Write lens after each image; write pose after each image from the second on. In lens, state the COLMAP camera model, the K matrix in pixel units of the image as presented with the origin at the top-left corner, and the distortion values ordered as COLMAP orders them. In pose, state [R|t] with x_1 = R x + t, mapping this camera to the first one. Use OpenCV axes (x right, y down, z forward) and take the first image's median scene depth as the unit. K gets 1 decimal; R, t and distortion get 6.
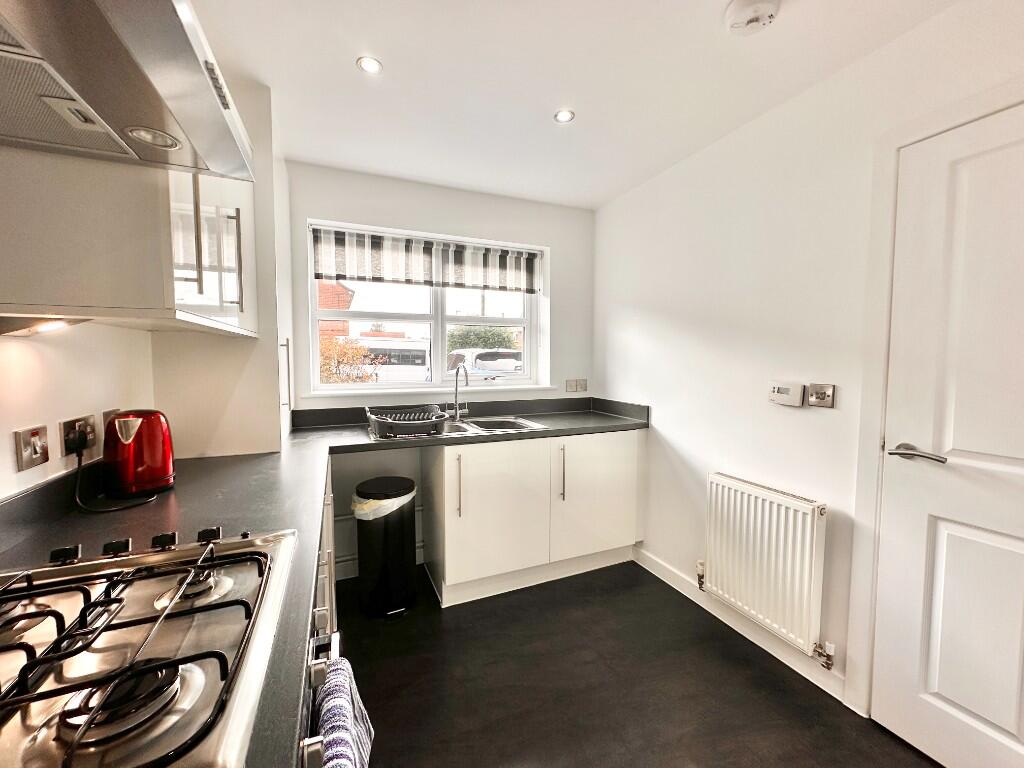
lens RADIAL K [[409.5, 0, 511.8], [0, 409.5, 382.1], [0, 0, 1]] dist [-0.001077, -0.000261]
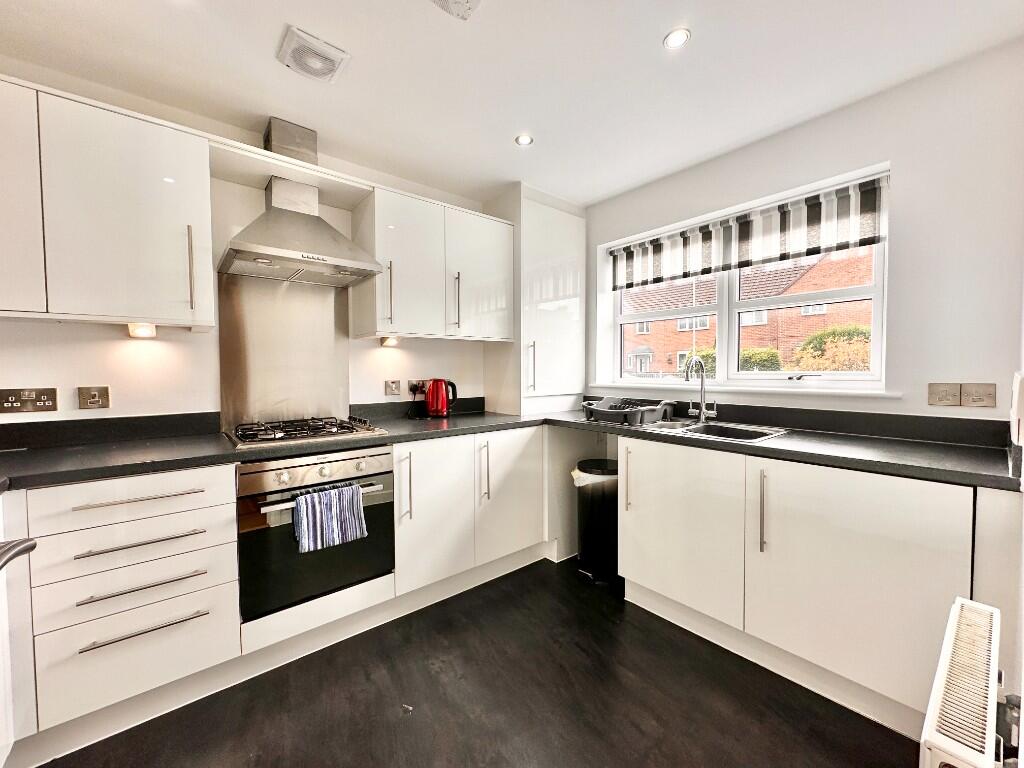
lens RADIAL K [[409.5, 0, 511.8], [0, 409.5, 382.1], [0, 0, 1]] dist [-0.001077, -0.000261]
pose [[0.295000, 0.026798, -0.955121, 0.575898], [-0.052344, 0.998559, 0.011849, 0.018538], [0.954062, 0.046499, 0.295978, 0.344921]]
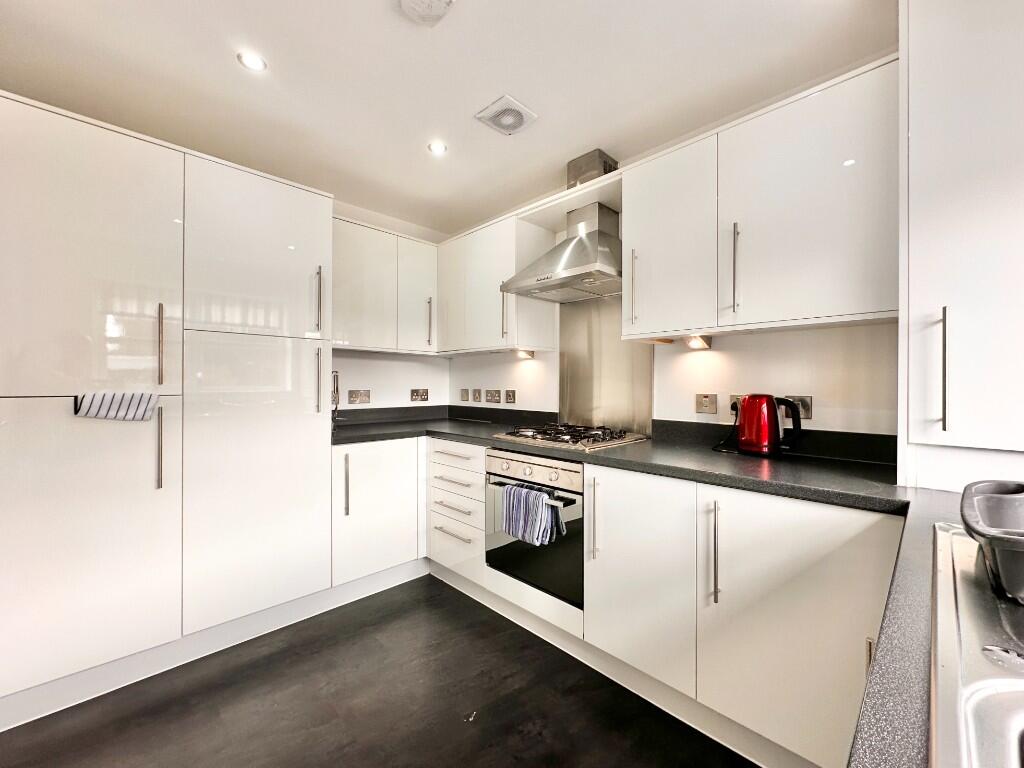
lens RADIAL K [[409.5, 0, 511.8], [0, 409.5, 382.1], [0, 0, 1]] dist [-0.001077, -0.000261]
pose [[-0.924344, -0.001738, -0.381557, 0.175433], [-0.024143, 0.998252, 0.053941, -0.011394], [0.380796, 0.059072, -0.922770, 0.902799]]
